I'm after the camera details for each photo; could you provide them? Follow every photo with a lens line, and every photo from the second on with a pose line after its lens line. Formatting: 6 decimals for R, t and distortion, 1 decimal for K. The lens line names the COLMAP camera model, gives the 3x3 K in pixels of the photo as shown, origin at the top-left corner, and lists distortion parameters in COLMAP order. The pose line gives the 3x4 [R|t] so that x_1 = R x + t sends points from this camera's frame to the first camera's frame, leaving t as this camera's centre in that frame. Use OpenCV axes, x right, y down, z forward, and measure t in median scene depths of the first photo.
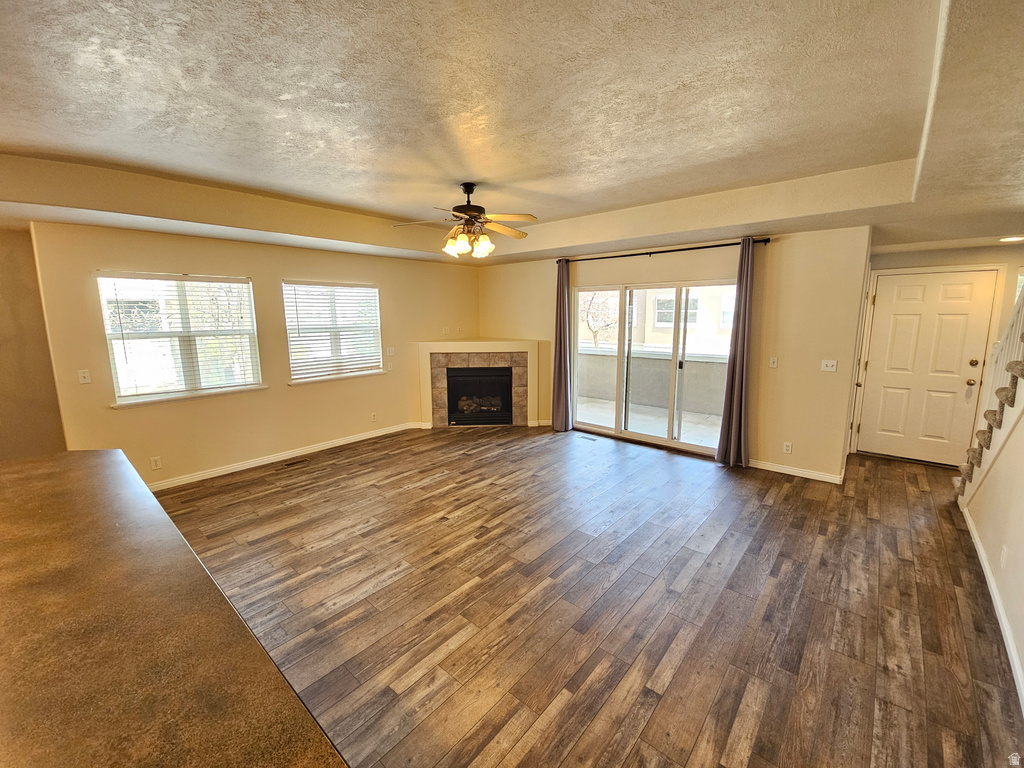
lens RADIAL K [[421.7, 0, 512.0], [0, 421.7, 376.4], [0, 0, 1]] dist [-0.003612, 0.001101]
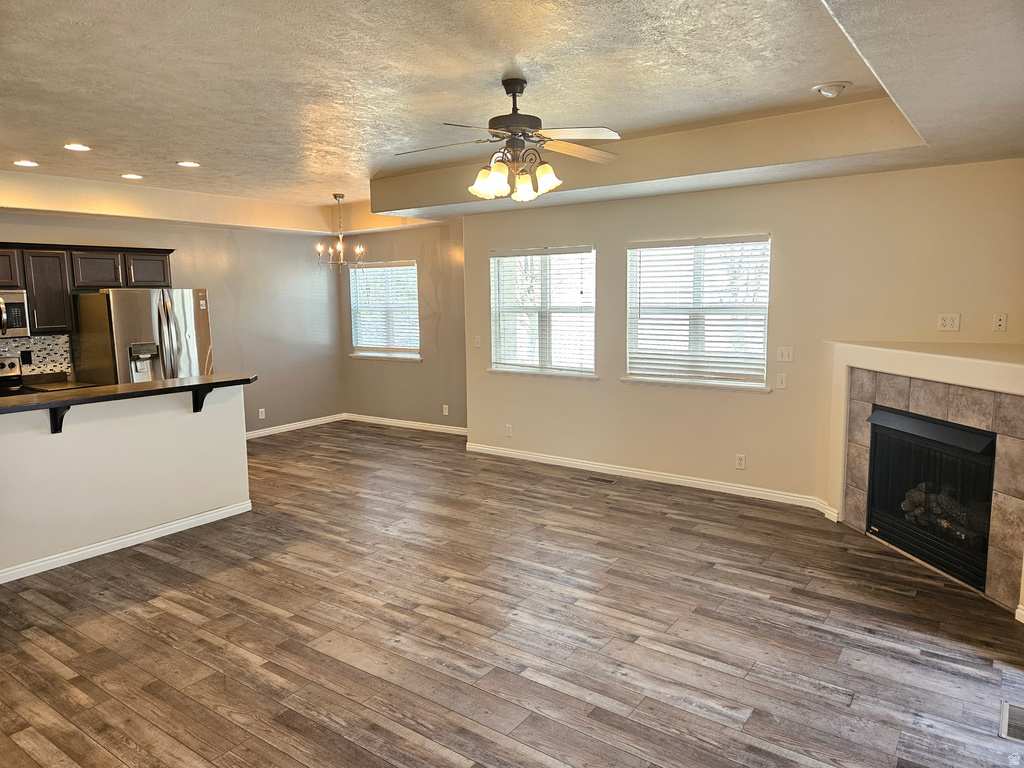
lens RADIAL K [[683.3, 0, 514.7], [0, 683.3, 362.6], [0, 0, 1]] dist [0.068025, -0.051526]
pose [[0.092713, 0.109561, -0.989647, 0.773958], [-0.134277, 0.986224, 0.096603, -0.120113], [0.986597, 0.123930, 0.106147, 0.769905]]
